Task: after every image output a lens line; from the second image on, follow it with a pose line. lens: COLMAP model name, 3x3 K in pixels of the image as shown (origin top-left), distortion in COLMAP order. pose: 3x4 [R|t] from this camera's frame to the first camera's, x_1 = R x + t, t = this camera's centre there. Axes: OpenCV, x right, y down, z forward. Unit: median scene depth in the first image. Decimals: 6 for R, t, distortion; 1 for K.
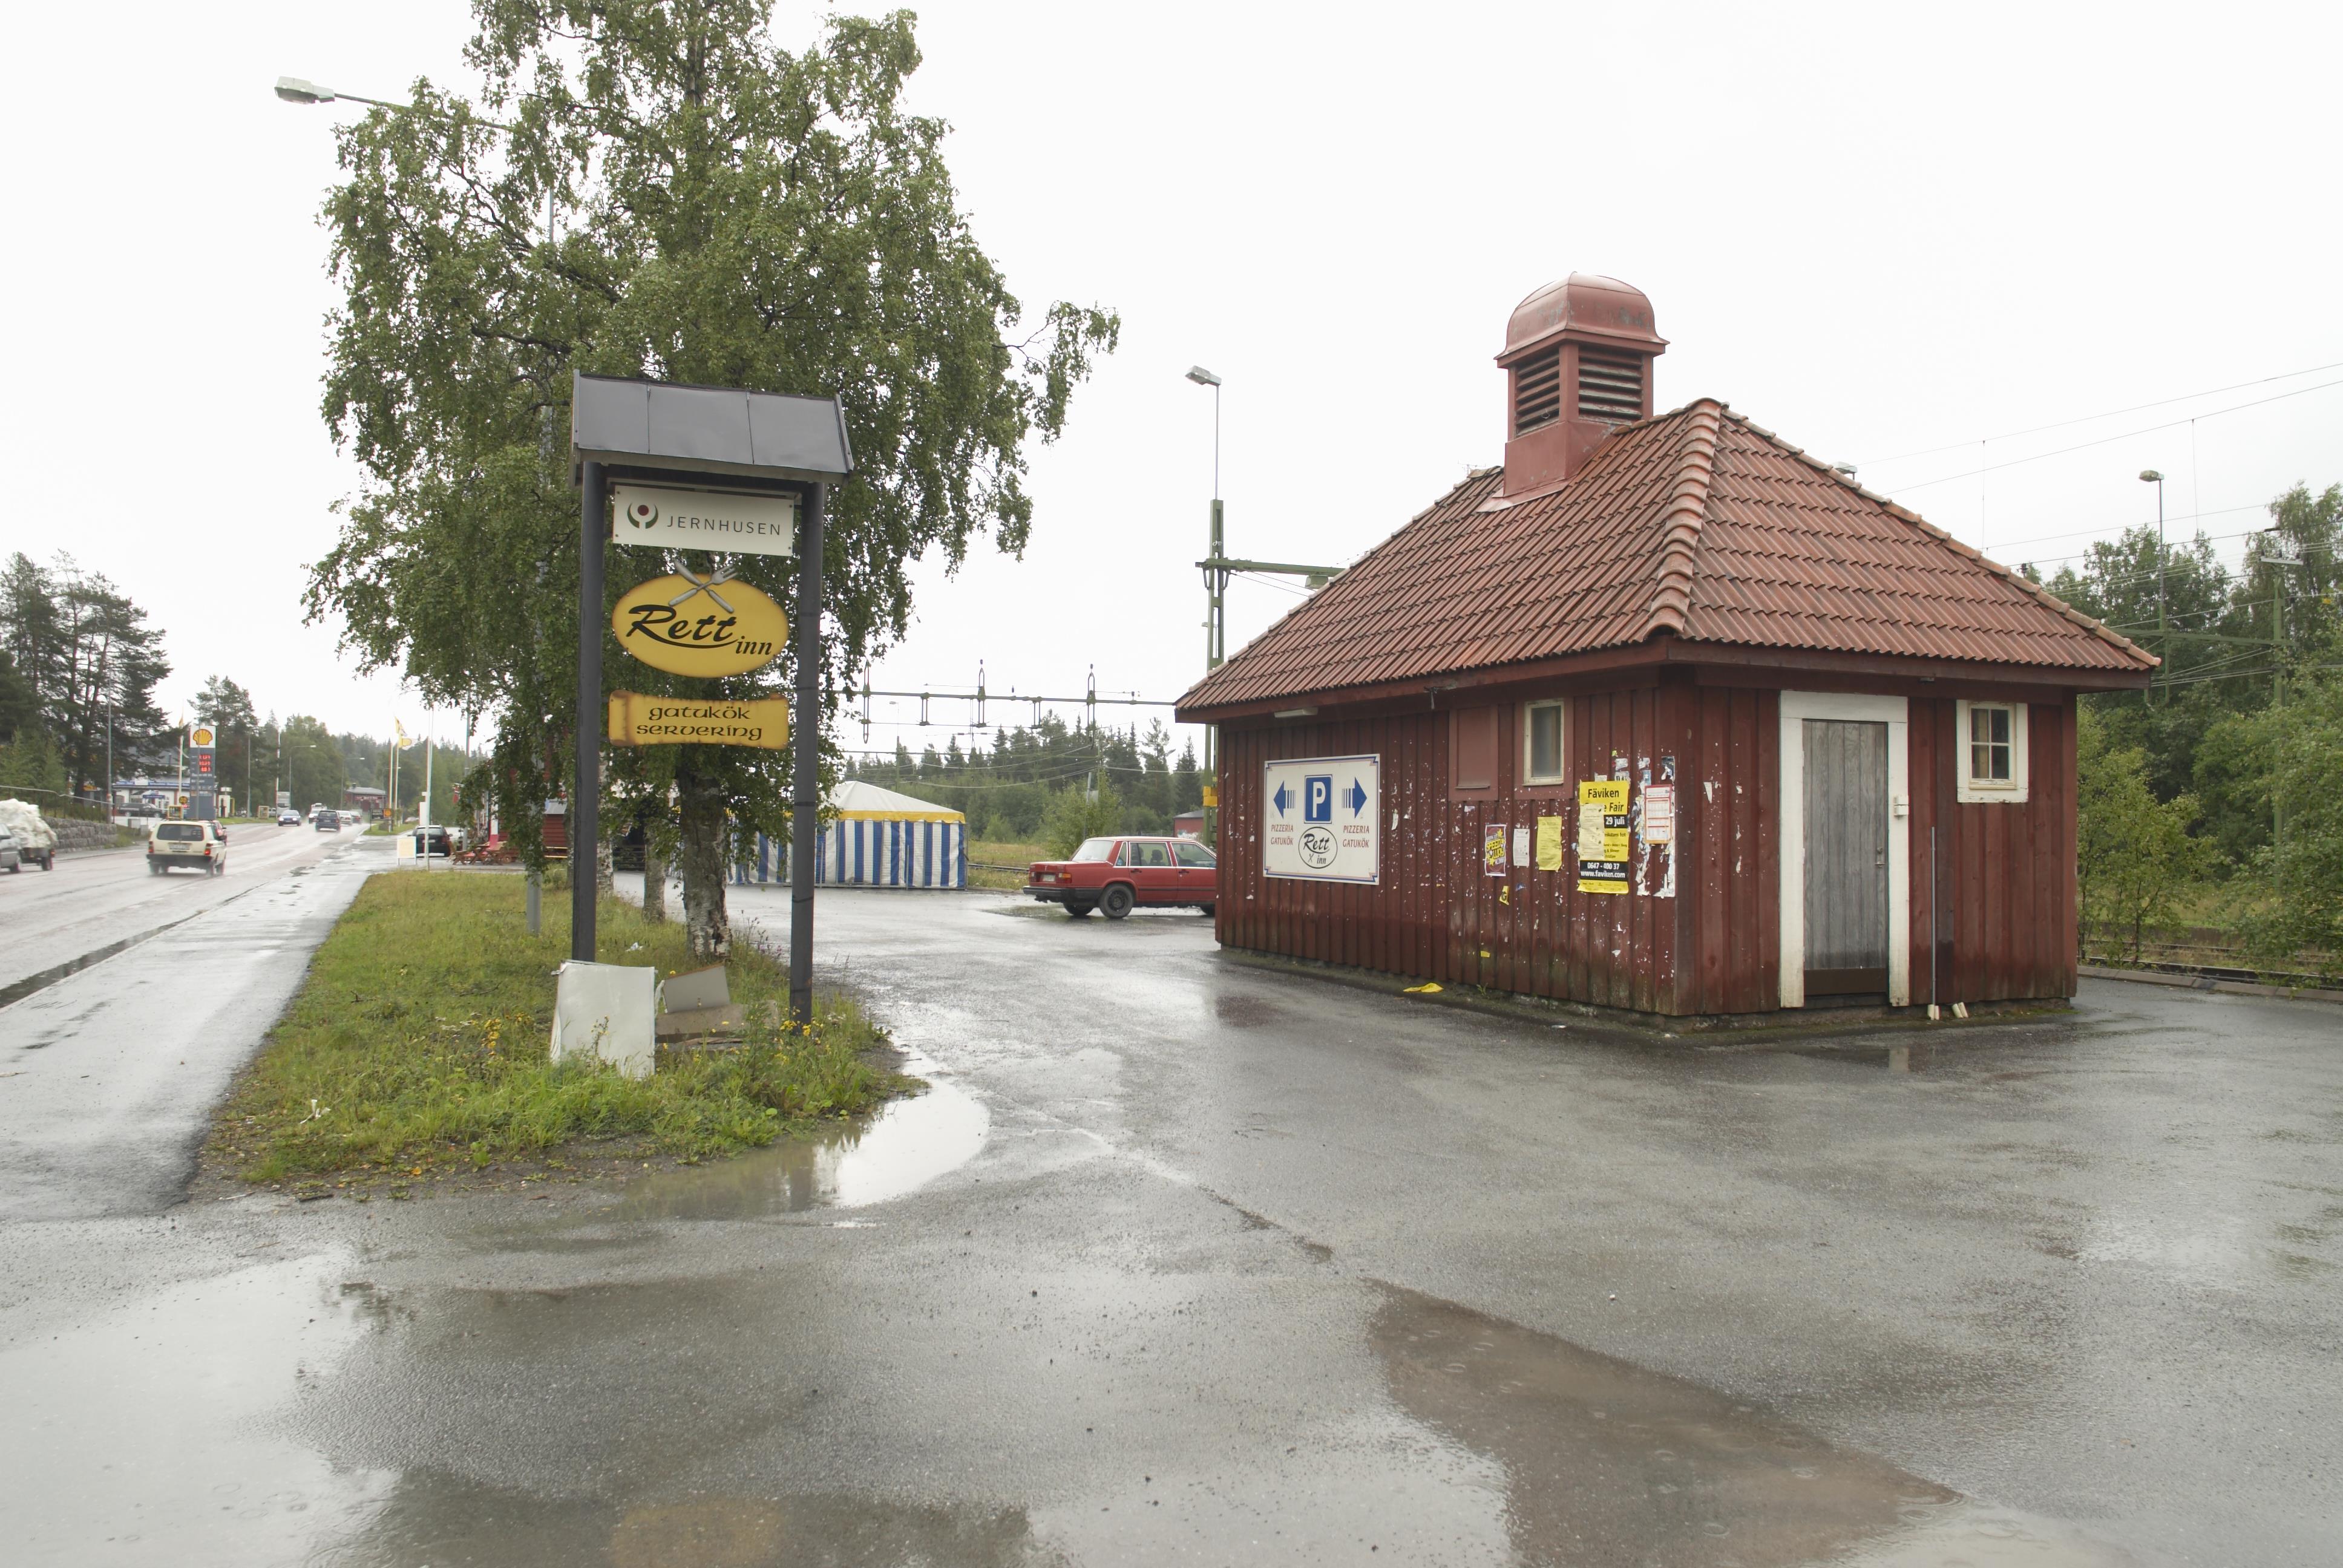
lens RADIAL K [[1727.8, 0, 1218.8], [0, 1727.8, 783.4], [0, 0, 1]] dist [-0.033548, -0.001543]
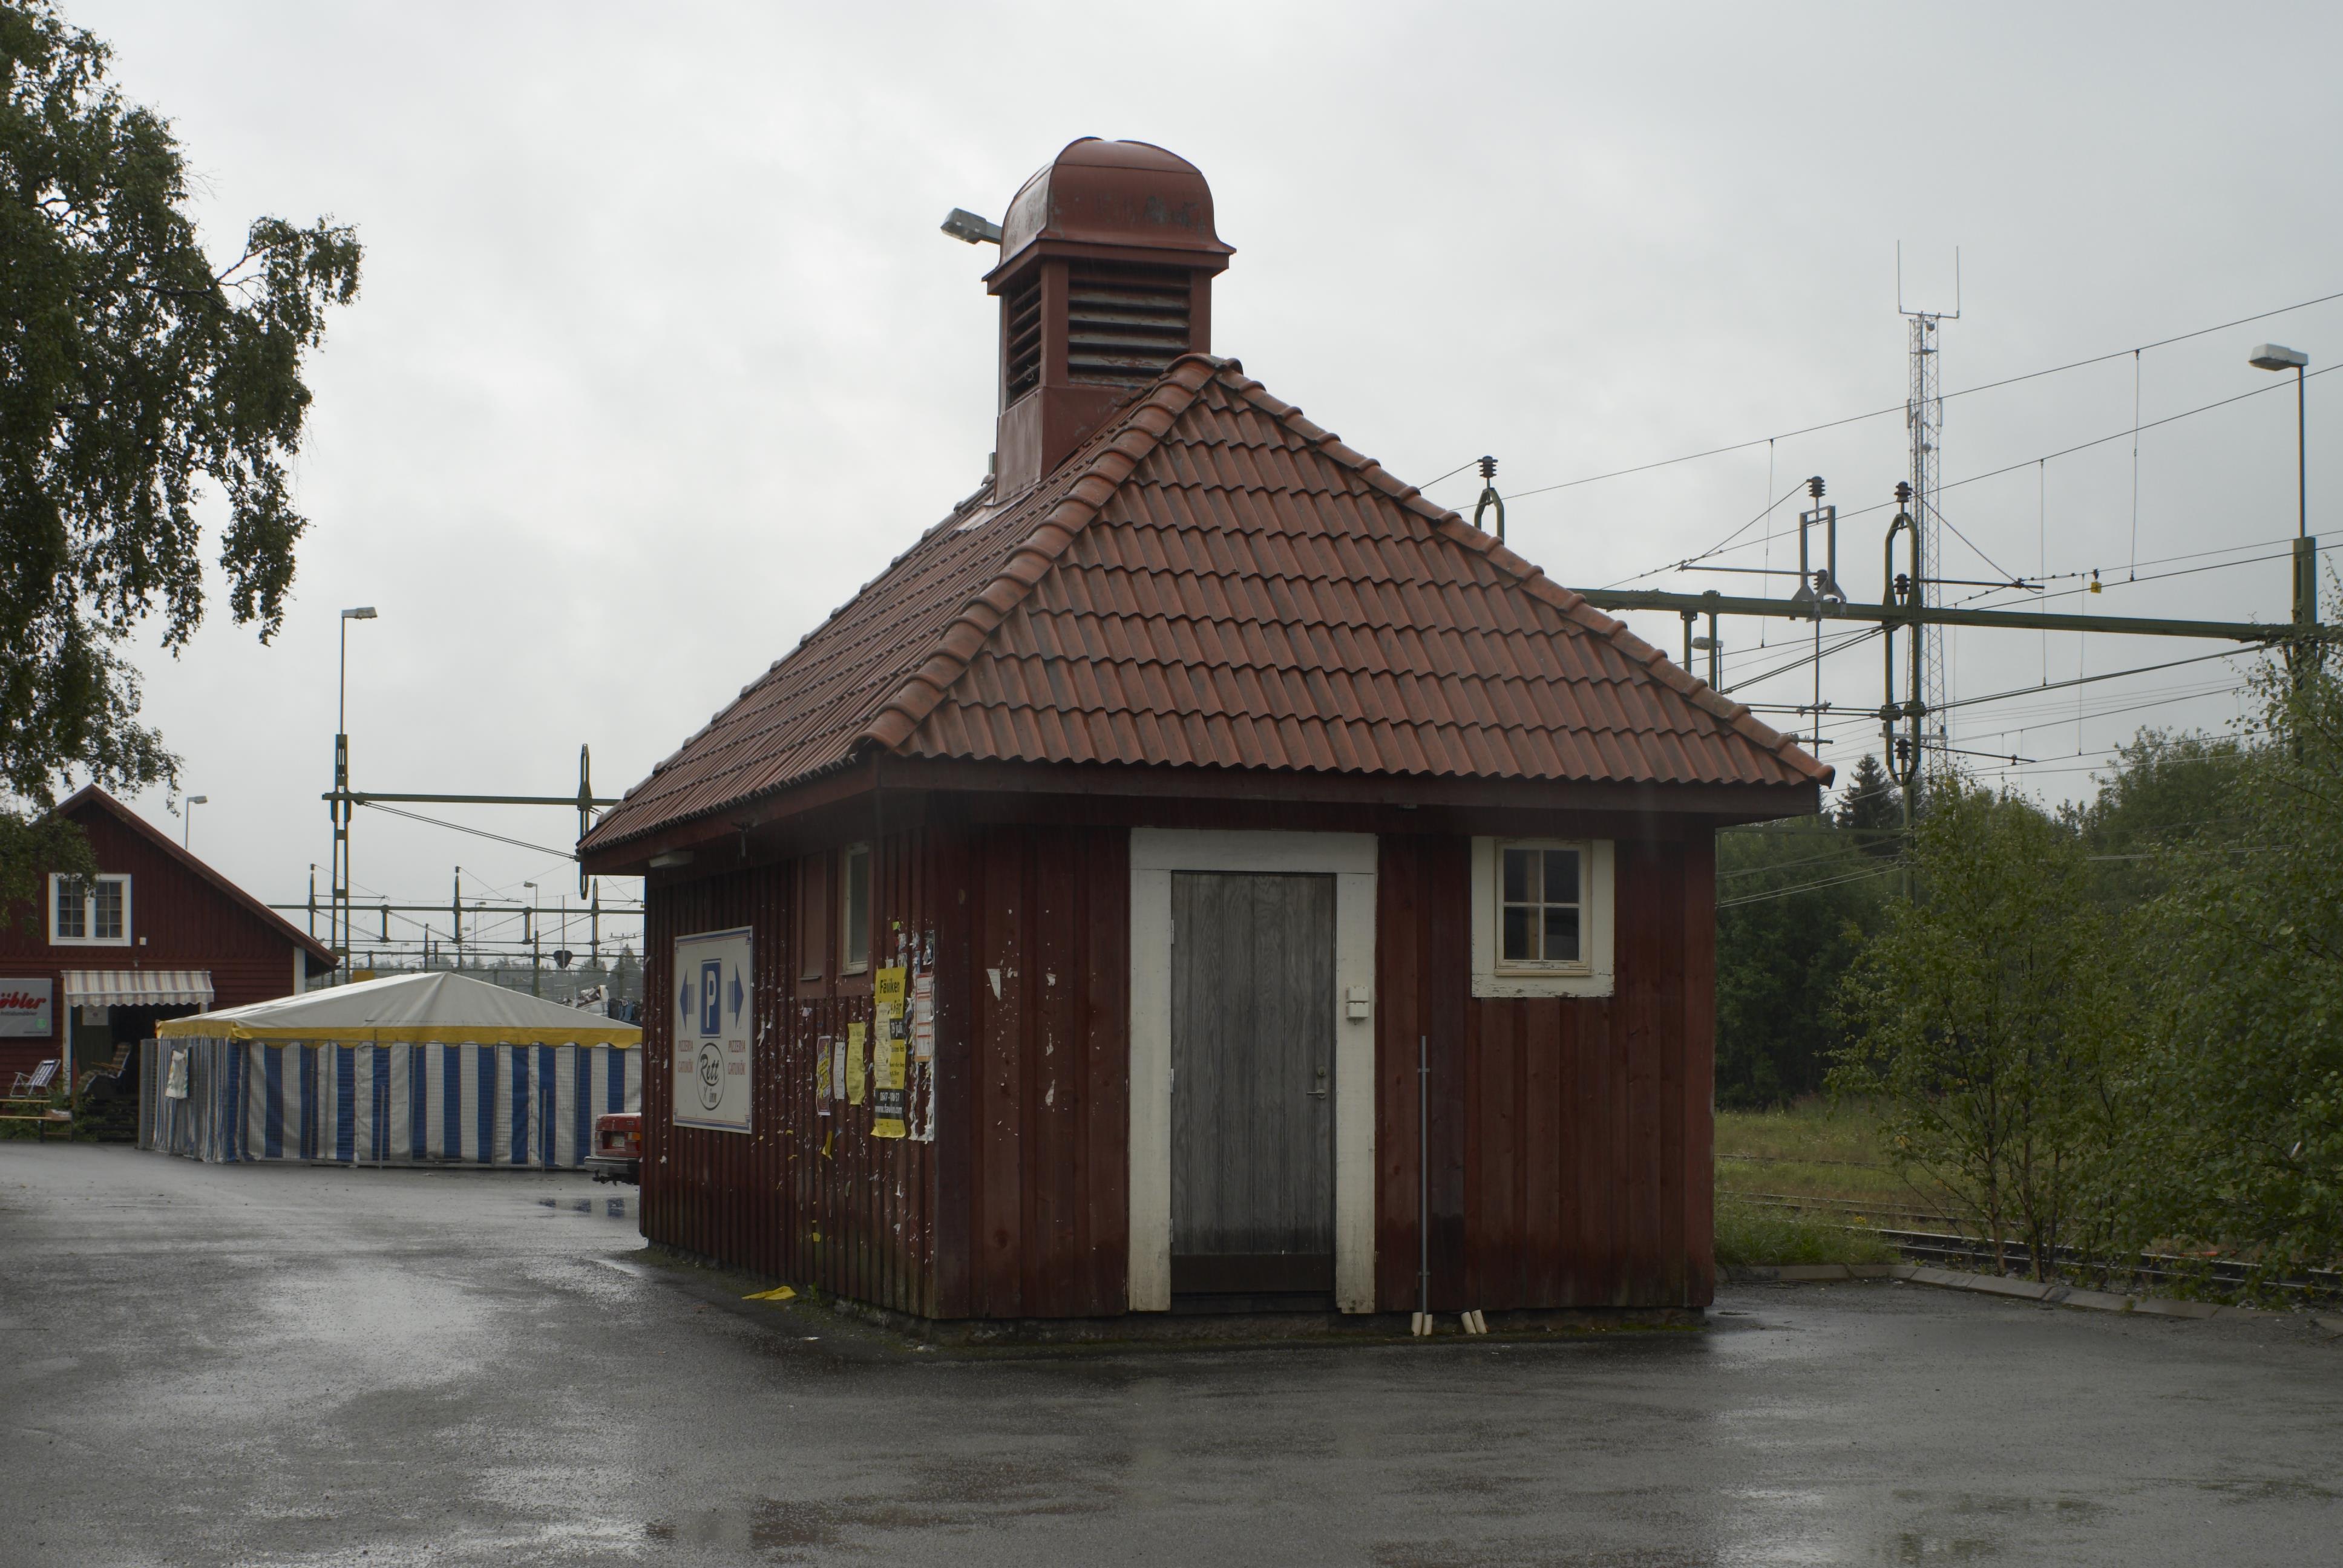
lens RADIAL K [[3600.4, 0, 1172.5], [0, 3600.4, 1036.5], [0, 0, 1]] dist [-0.101413, -0.064718]
pose [[0.995011, -0.004393, -0.099672, 0.452842], [0.006194, 0.999823, 0.017772, 0.001092], [0.099576, -0.018300, 0.994862, -0.342625]]
